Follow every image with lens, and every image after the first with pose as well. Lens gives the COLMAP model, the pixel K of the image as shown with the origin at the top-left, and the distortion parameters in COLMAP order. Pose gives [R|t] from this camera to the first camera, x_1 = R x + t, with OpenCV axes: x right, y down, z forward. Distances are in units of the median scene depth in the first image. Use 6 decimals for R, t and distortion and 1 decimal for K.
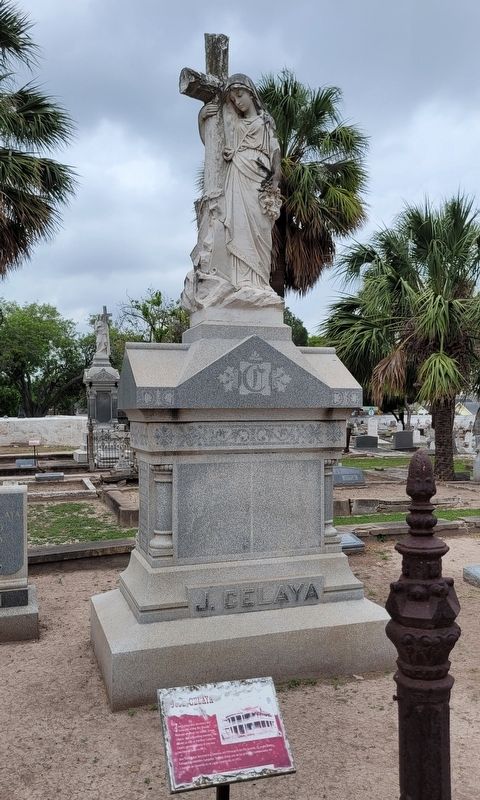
lens RADIAL K [[678.8, 0, 248.6], [0, 678.8, 423.9], [0, 0, 1]] dist [0.027189, -0.003909]
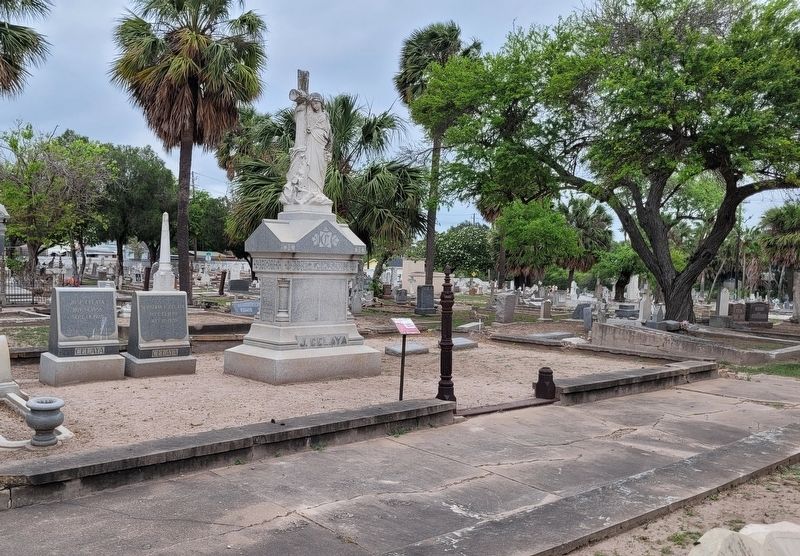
lens RADIAL K [[699.6, 0, 399.7], [0, 699.6, 277.2], [0, 0, 1]] dist [-0.001707, 0.002288]
pose [[0.905611, 0.019782, 0.423647, -0.677545], [-0.023677, 0.999712, 0.003932, 0.036148], [-0.423447, -0.013592, 0.905819, -1.052522]]
